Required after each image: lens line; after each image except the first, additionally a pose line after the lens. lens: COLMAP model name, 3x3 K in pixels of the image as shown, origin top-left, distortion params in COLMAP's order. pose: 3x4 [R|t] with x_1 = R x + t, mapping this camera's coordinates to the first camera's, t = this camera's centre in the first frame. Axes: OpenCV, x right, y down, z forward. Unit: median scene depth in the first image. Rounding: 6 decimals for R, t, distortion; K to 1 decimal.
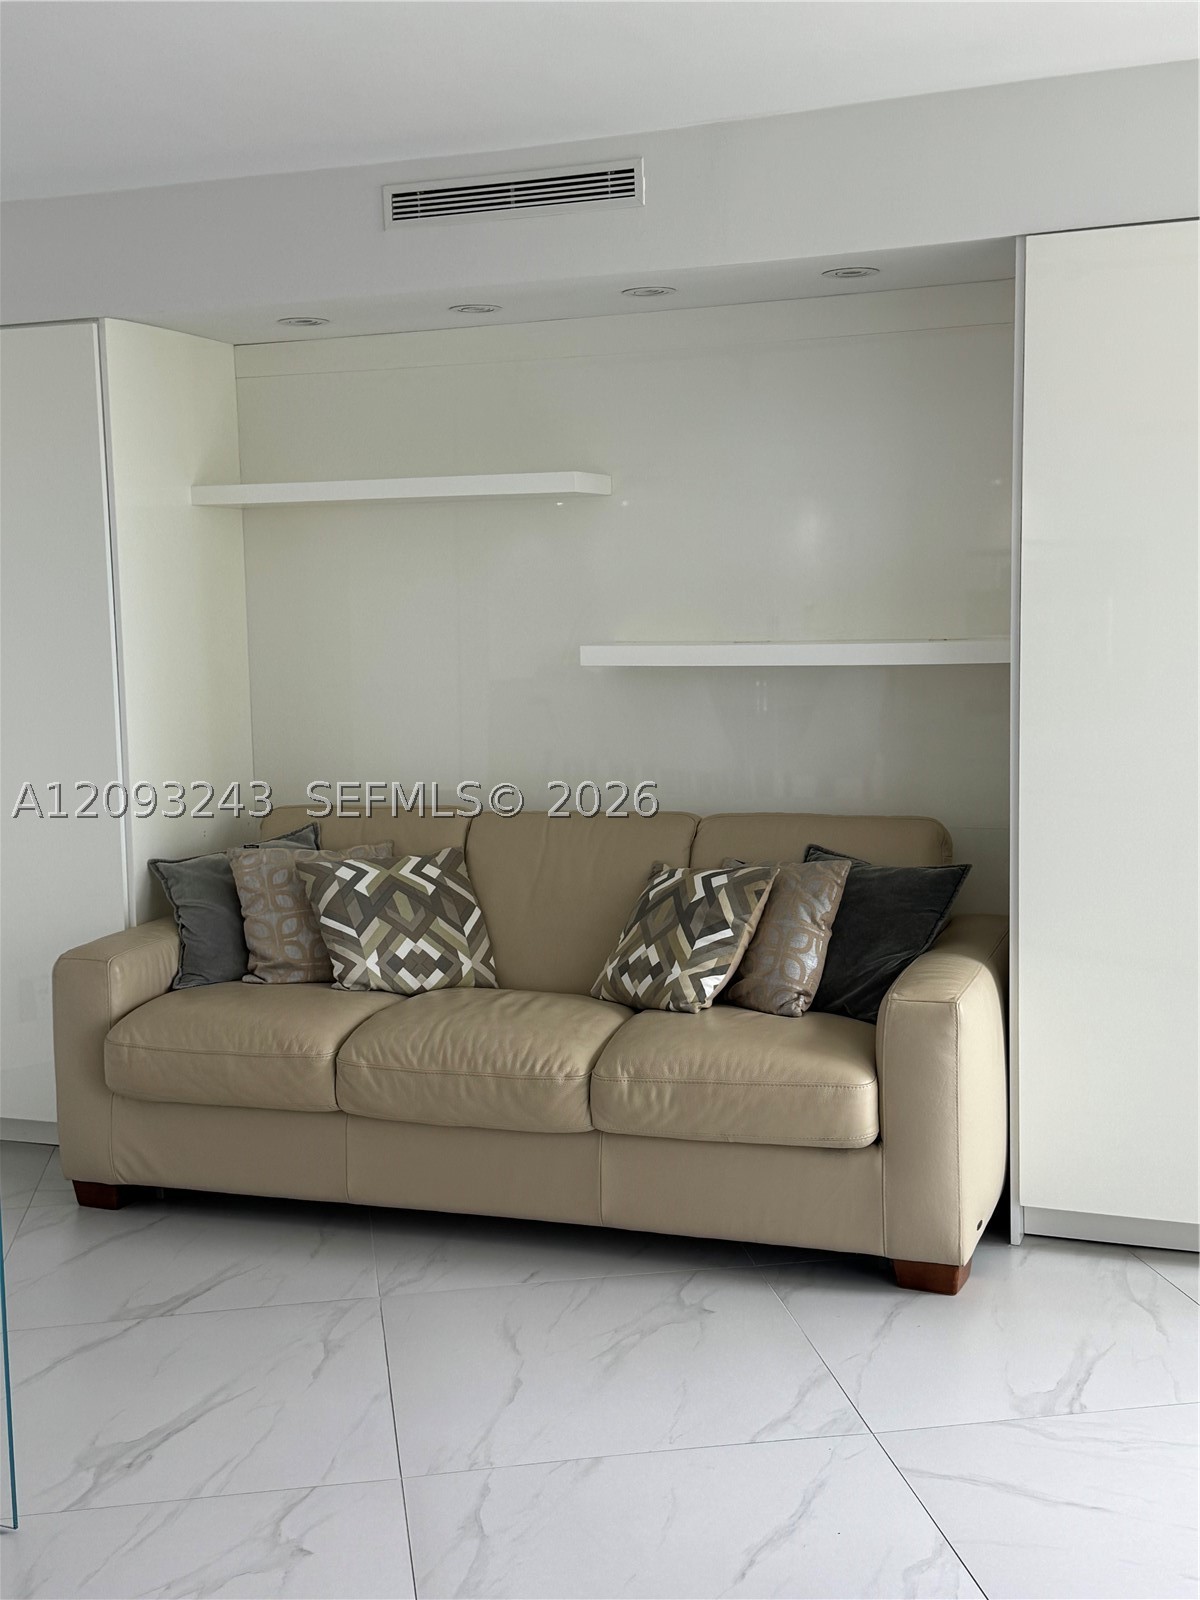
lens RADIAL K [[1890.7, 0, 602.1], [0, 1890.7, 802.2], [0, 0, 1]] dist [0.114049, 0.000000]
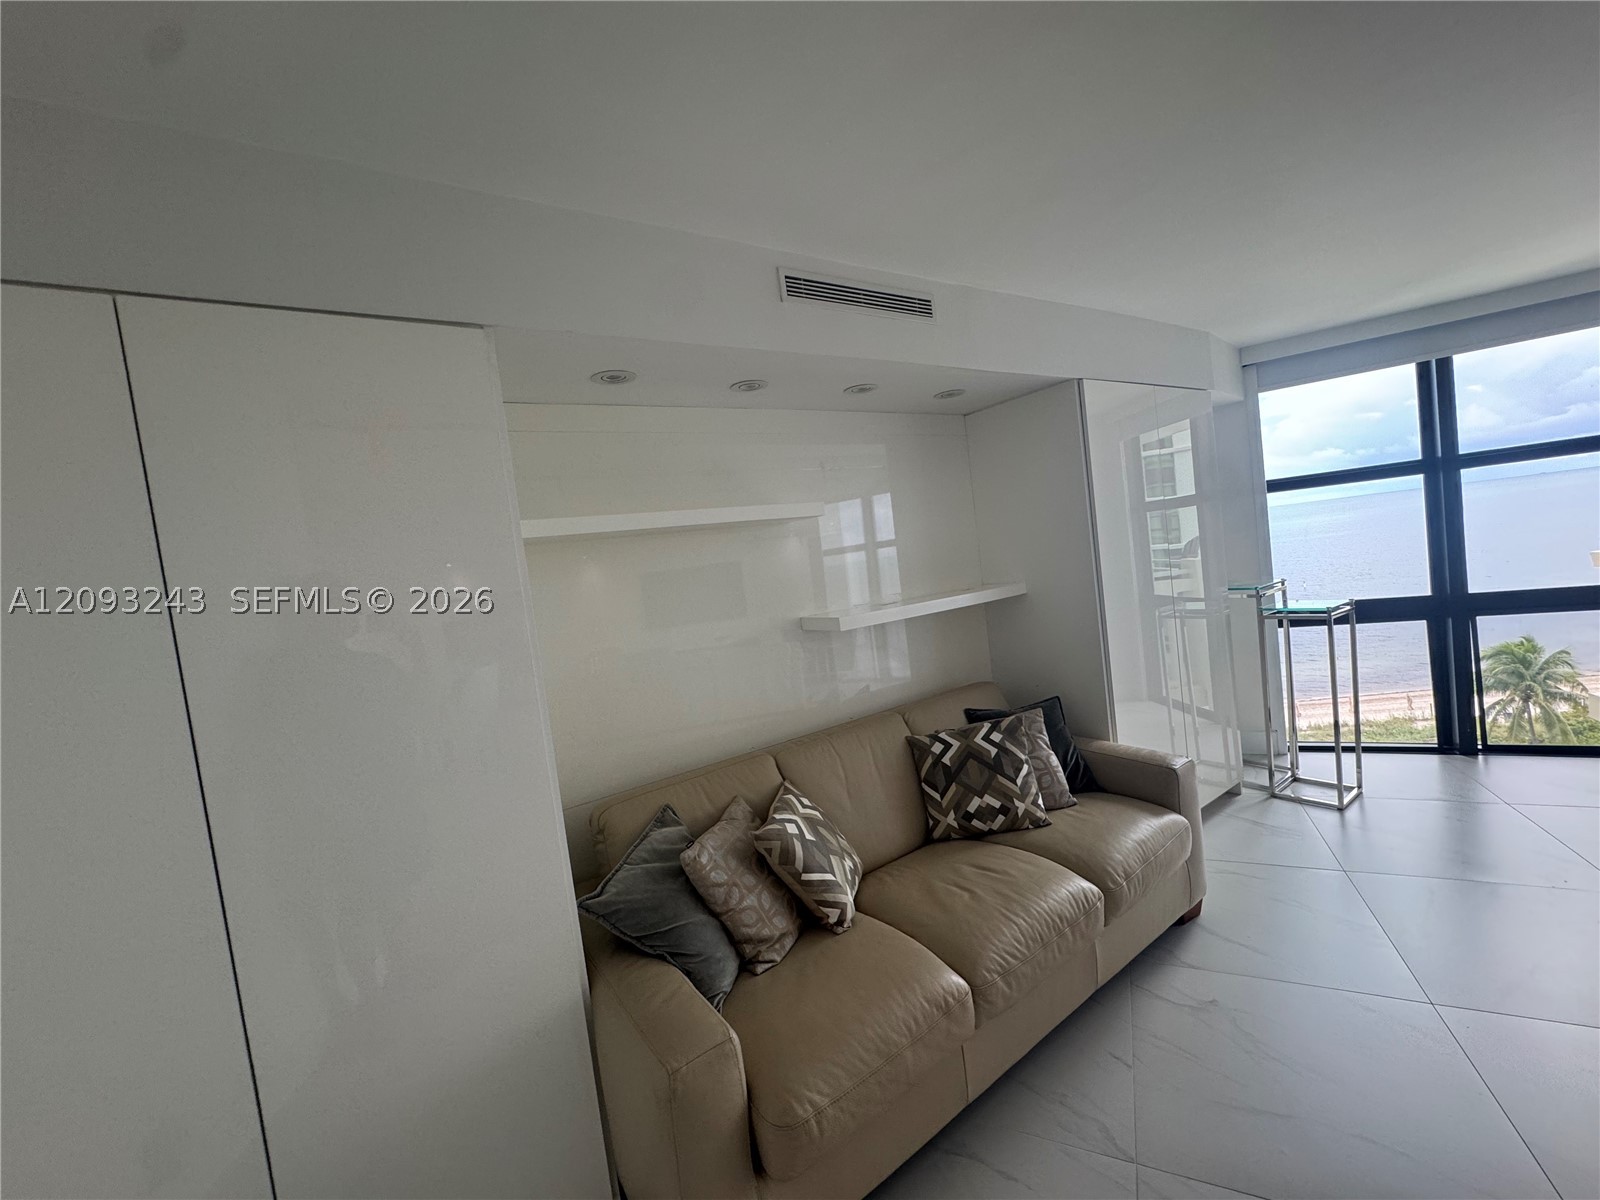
lens RADIAL K [[640.4, 0, 798.8], [0, 640.4, 593.2], [0, 0, 1]] dist [0.000888, 0.000367]
pose [[0.569601, -0.091610, 0.816800, -0.469294], [0.201158, 0.979085, -0.030468, -0.098915], [-0.796926, 0.181660, 0.576116, 0.791260]]
